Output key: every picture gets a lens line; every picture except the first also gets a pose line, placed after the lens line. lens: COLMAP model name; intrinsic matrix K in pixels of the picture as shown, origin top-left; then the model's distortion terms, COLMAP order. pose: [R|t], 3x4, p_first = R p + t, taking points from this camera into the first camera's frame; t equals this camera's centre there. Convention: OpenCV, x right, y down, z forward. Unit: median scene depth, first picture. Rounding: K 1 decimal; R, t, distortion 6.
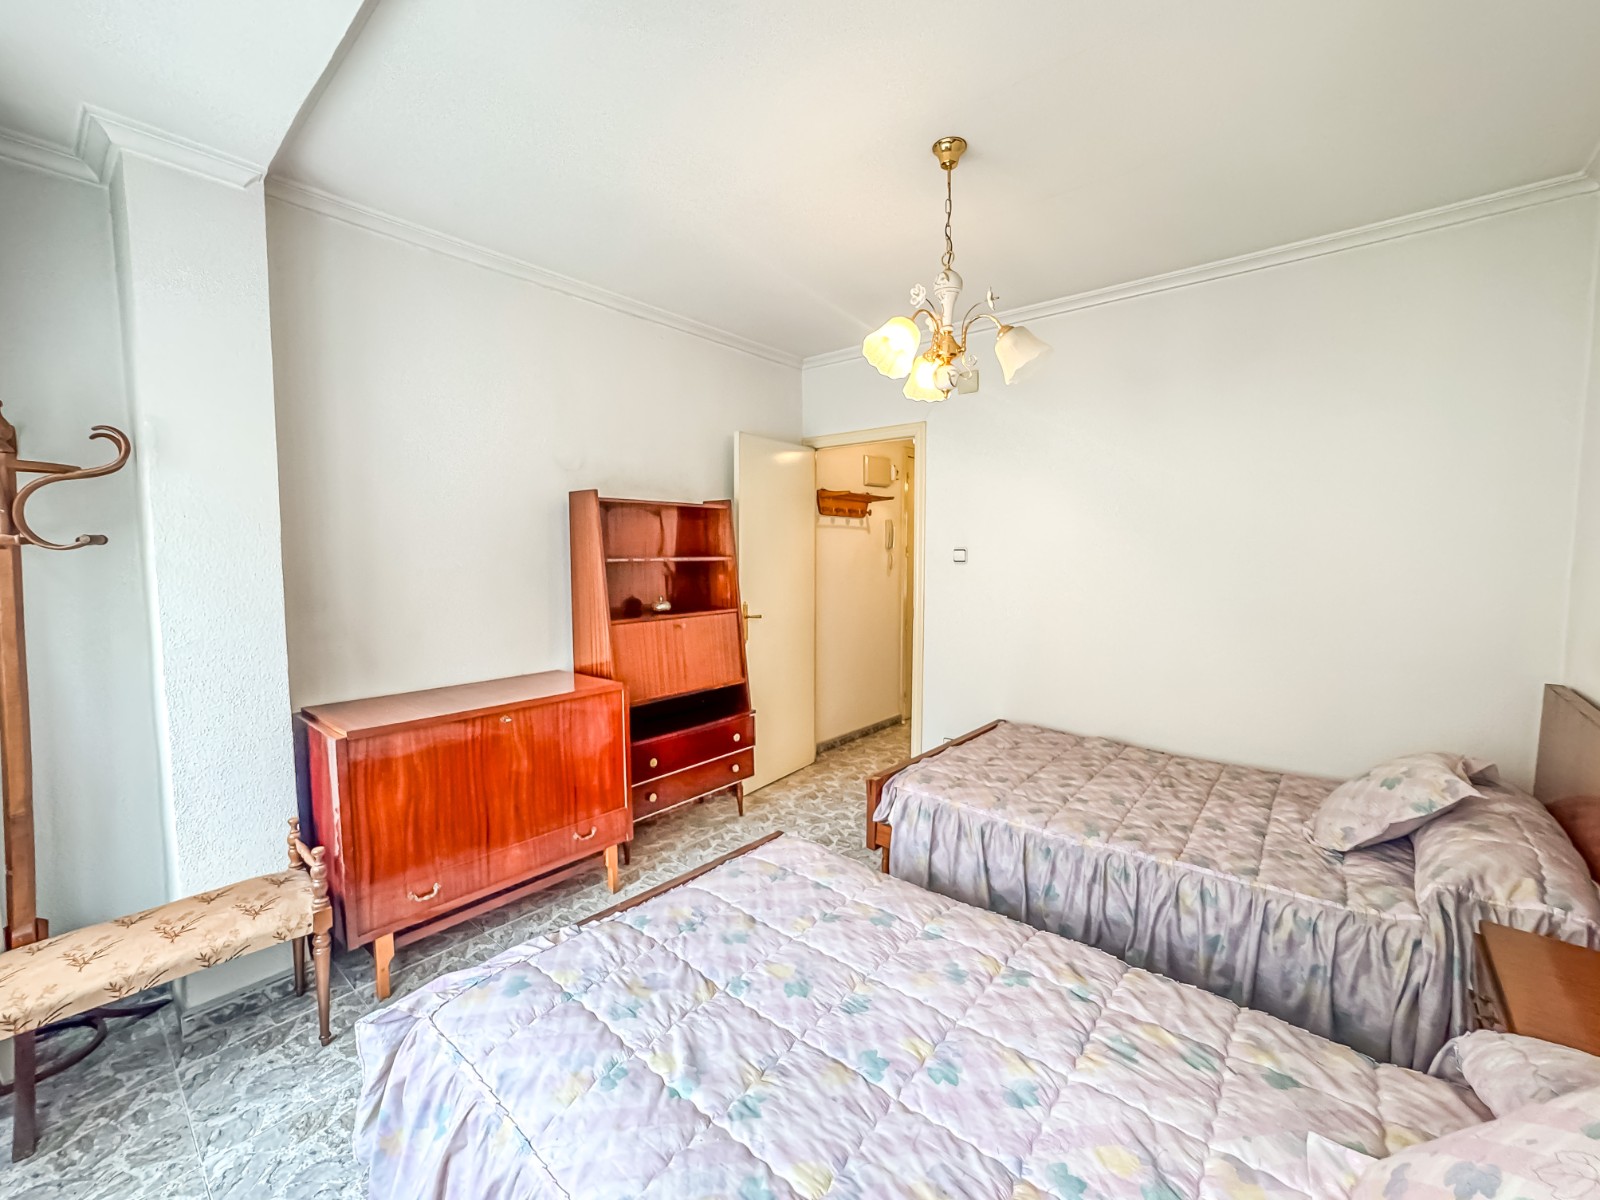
lens RADIAL K [[653.6, 0, 802.7], [0, 653.6, 602.6], [0, 0, 1]] dist [-0.038629, 0.016866]
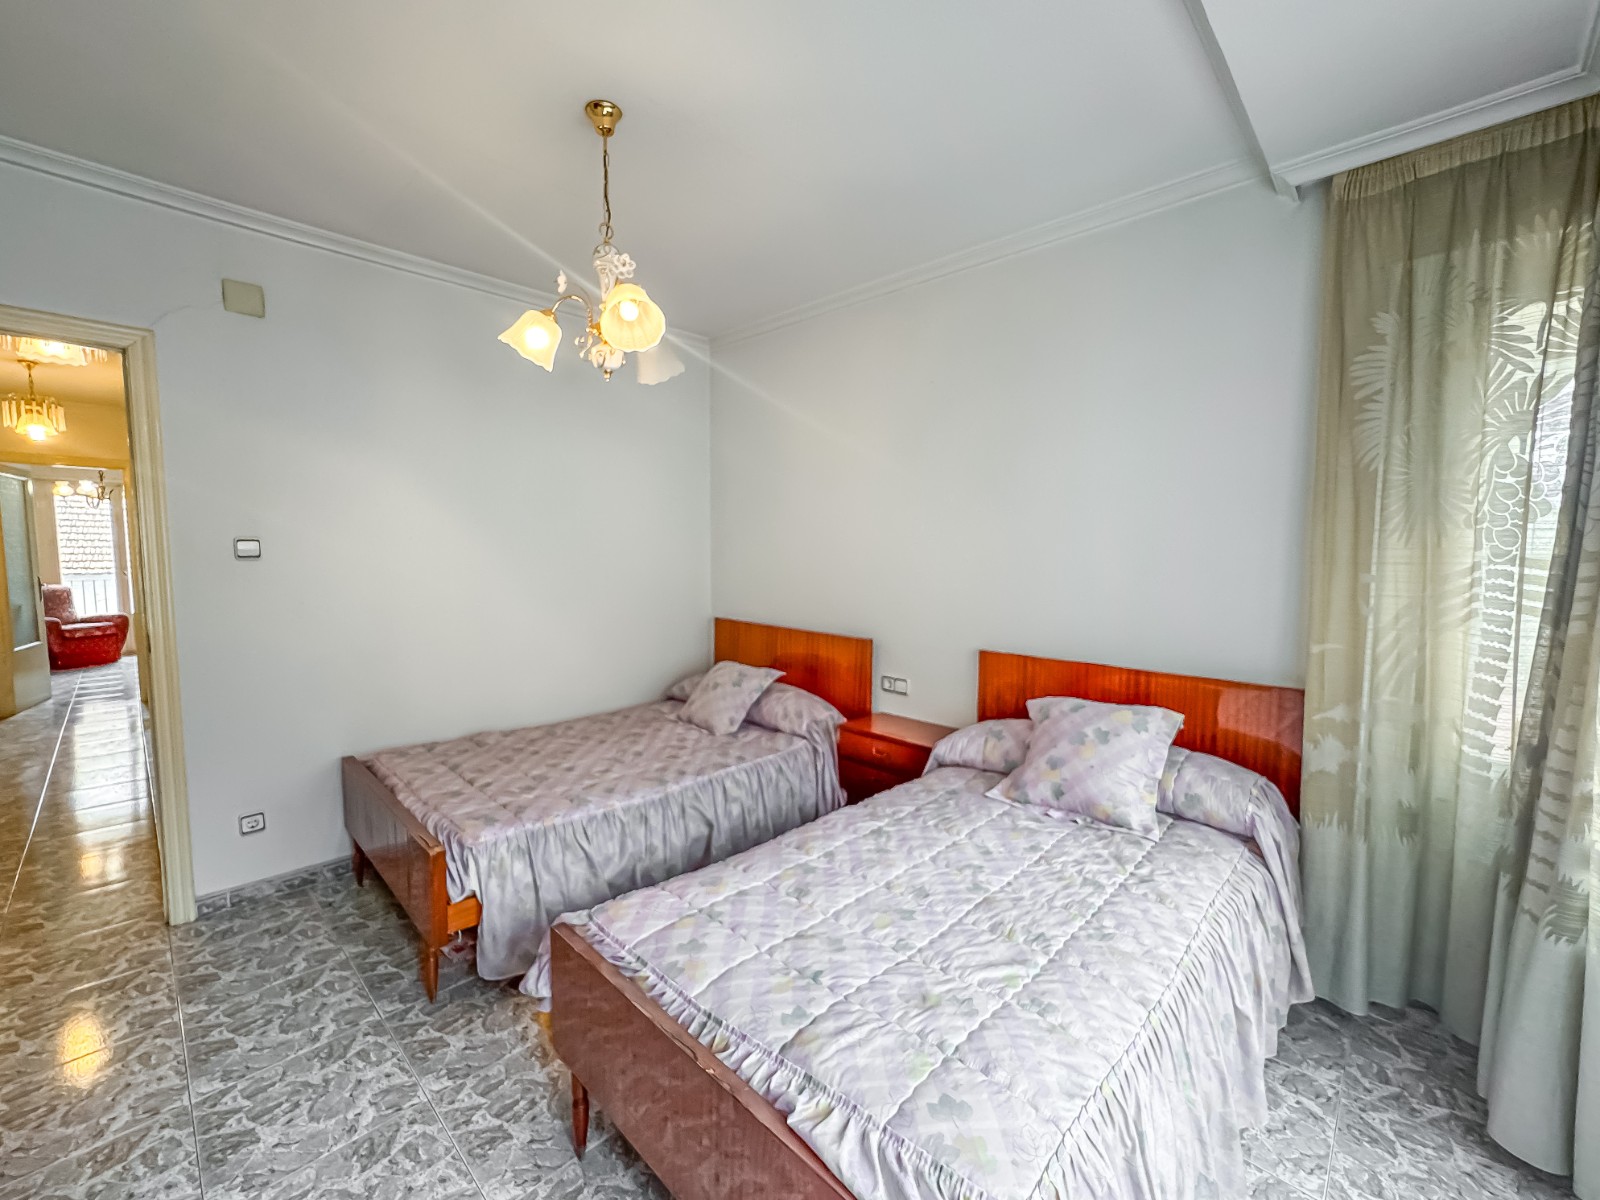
lens RADIAL K [[657.1, 0, 797.0], [0, 657.1, 600.5], [0, 0, 1]] dist [-0.039941, 0.018535]
pose [[0.076360, -0.076360, 0.994152, -0.561040], [0.071267, 0.994931, 0.070945, -0.032931], [-0.994530, 0.065433, 0.081415, 0.516223]]
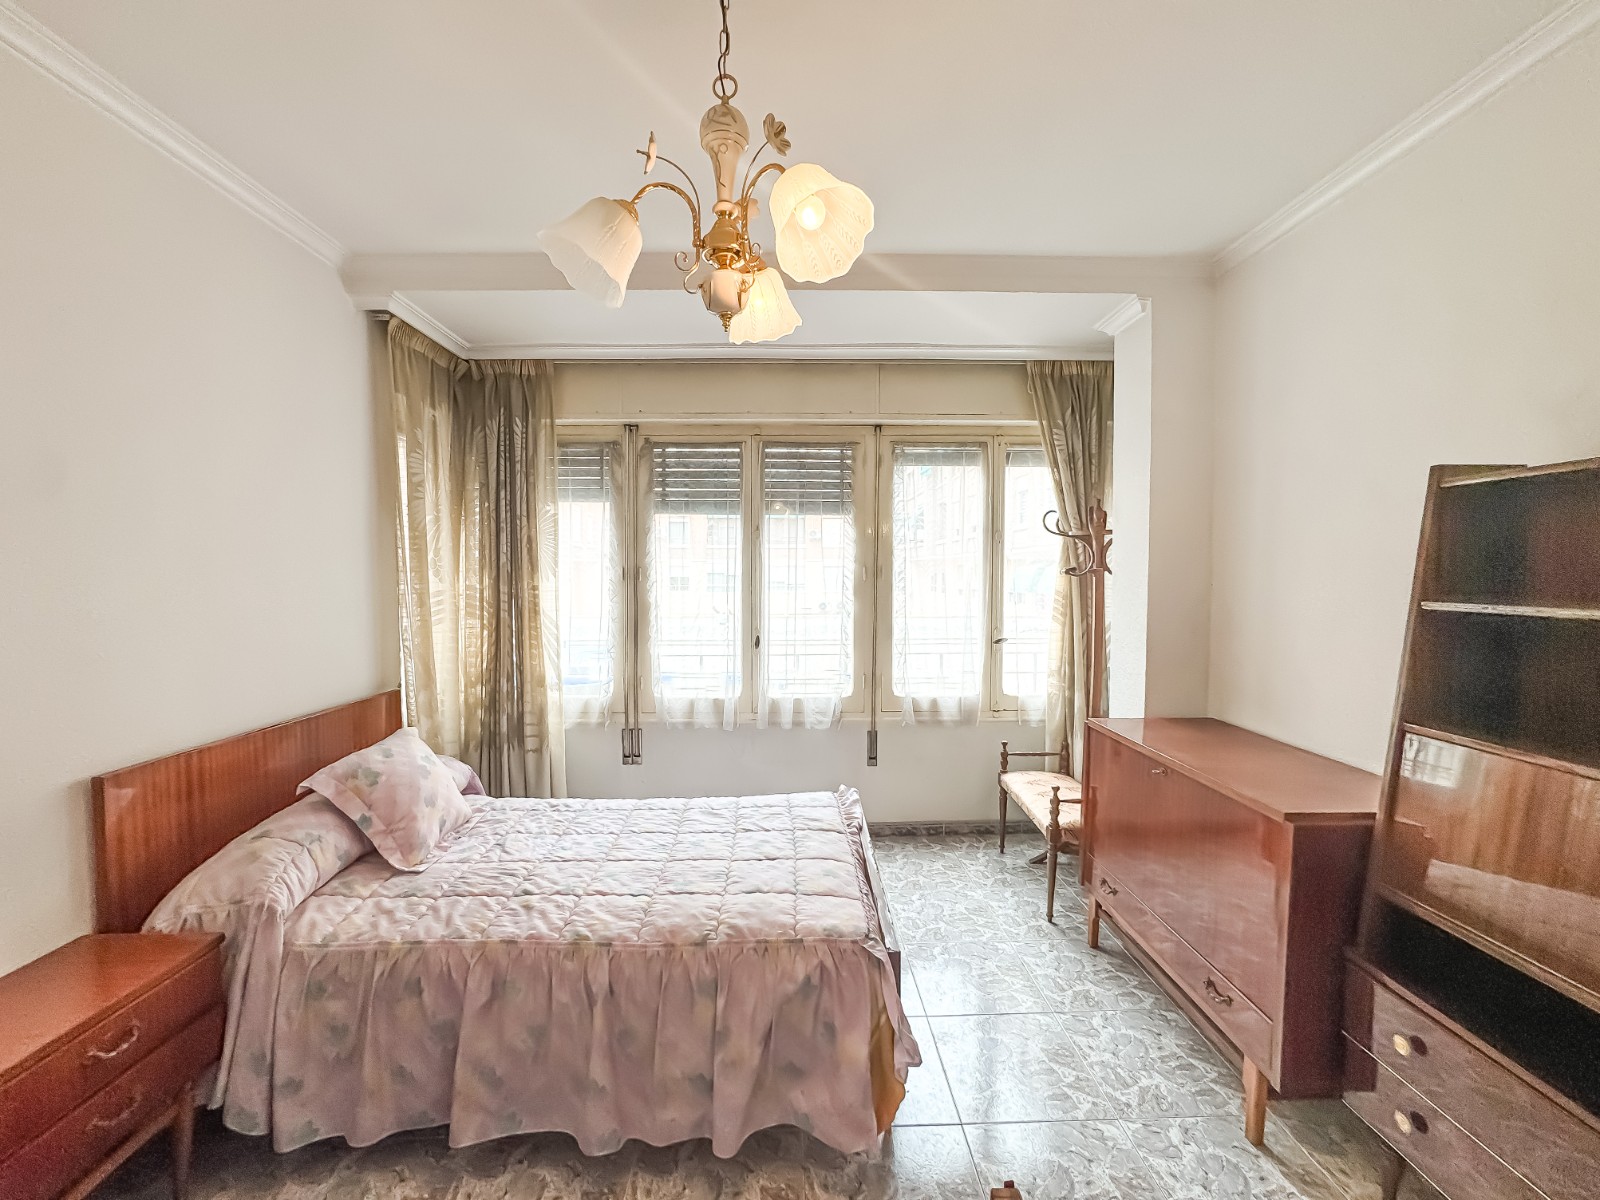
lens RADIAL K [[657.1, 0, 797.0], [0, 657.1, 600.5], [0, 0, 1]] dist [-0.039941, 0.018535]
pose [[-0.757417, 0.029955, -0.652244, 0.433733], [-0.049625, 0.993417, 0.103251, -0.106338], [0.651043, 0.110572, -0.750944, 1.157709]]
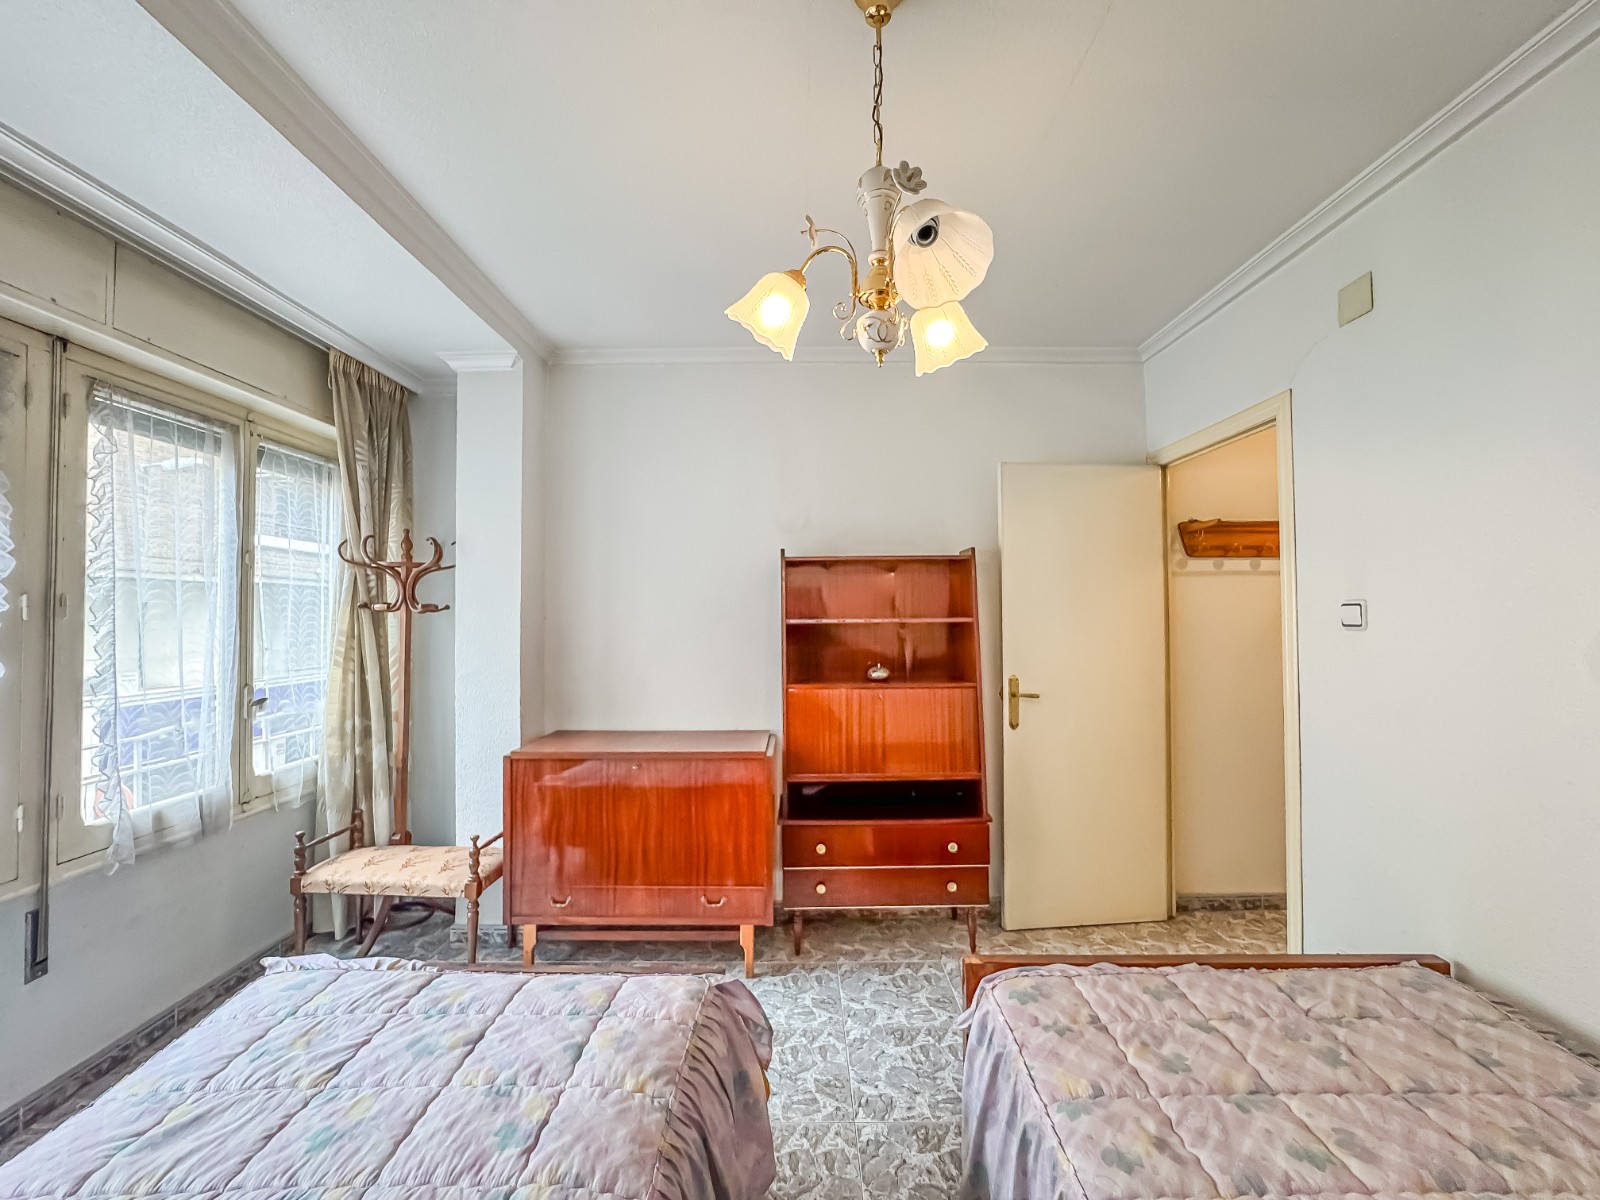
lens RADIAL K [[653.6, 0, 802.7], [0, 653.6, 602.6], [0, 0, 1]] dist [-0.038629, 0.016866]
pose [[0.637296, -0.020430, -0.770348, 0.502543], [-0.052054, 0.996224, -0.069484, -0.030113], [0.768859, 0.084382, 0.633826, 0.435397]]
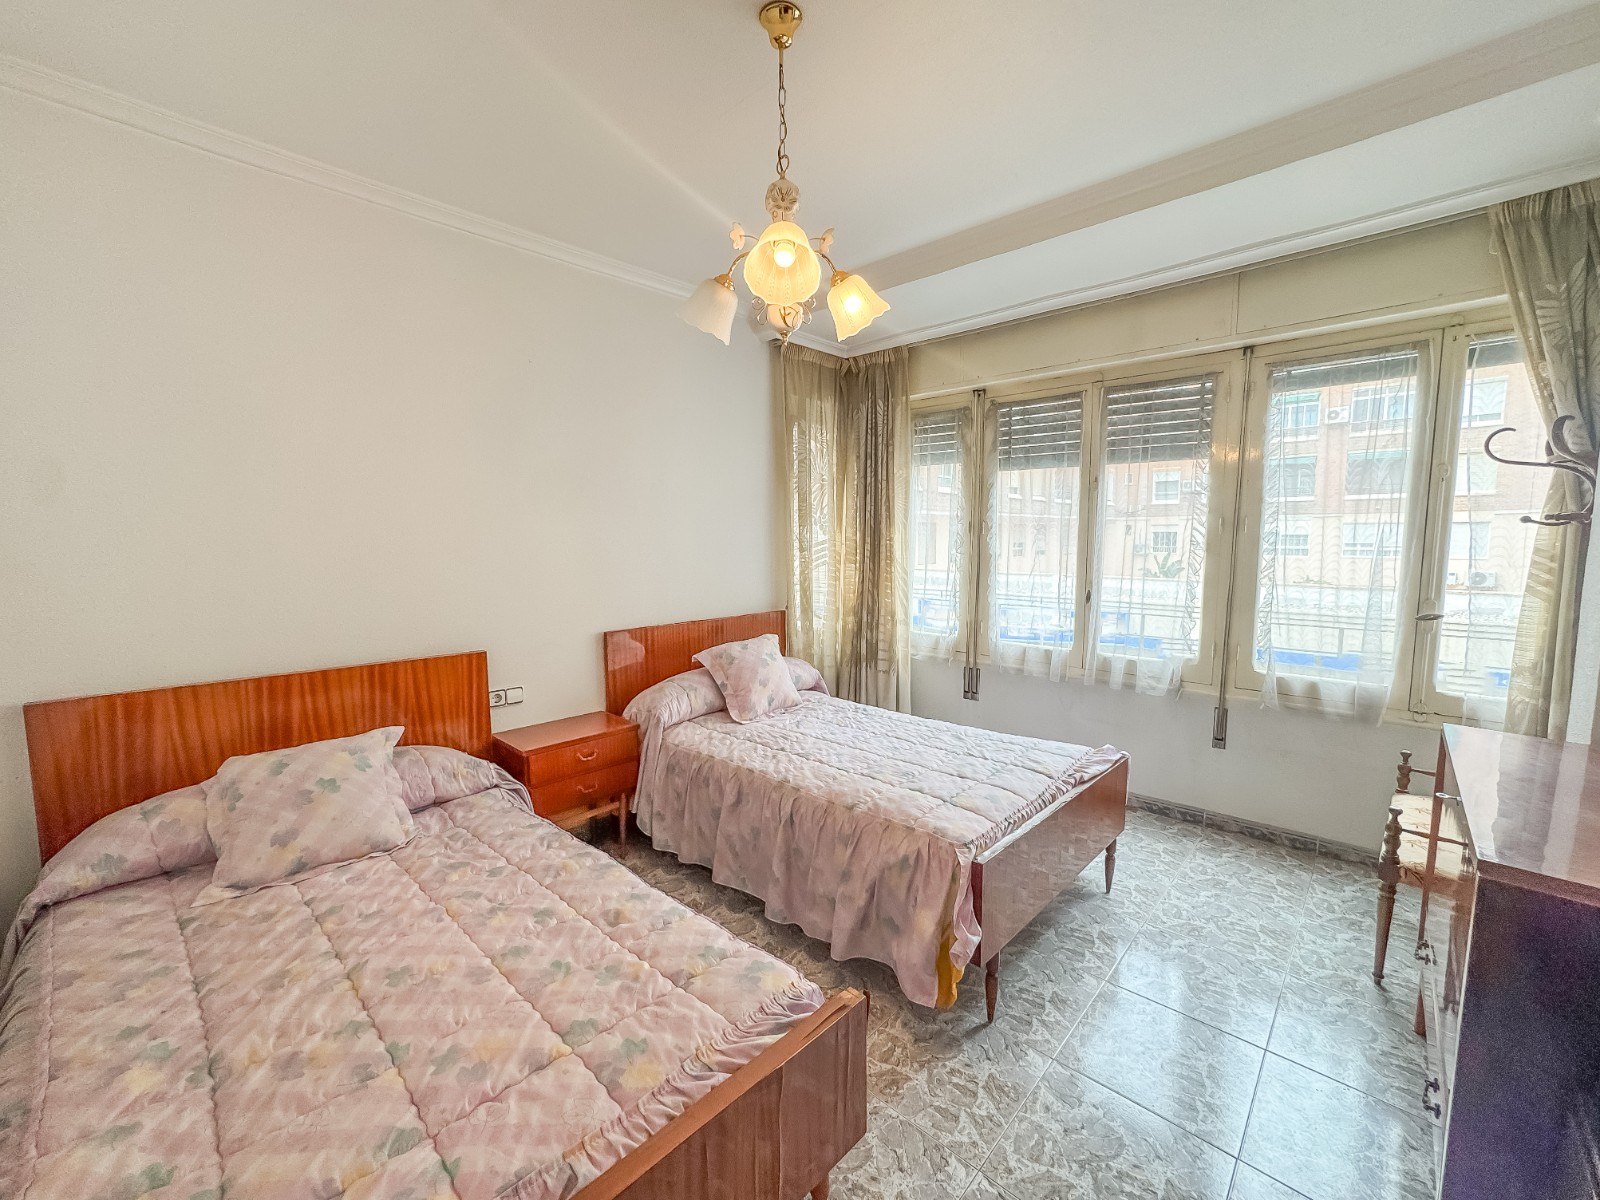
lens RADIAL K [[657.1, 0, 797.0], [0, 657.1, 600.5], [0, 0, 1]] dist [-0.039941, 0.018535]
pose [[-0.997801, -0.000722, 0.066282, 0.120094], [0.011250, 0.983590, 0.180067, -0.113749], [-0.065325, 0.180417, -0.981419, 1.425005]]
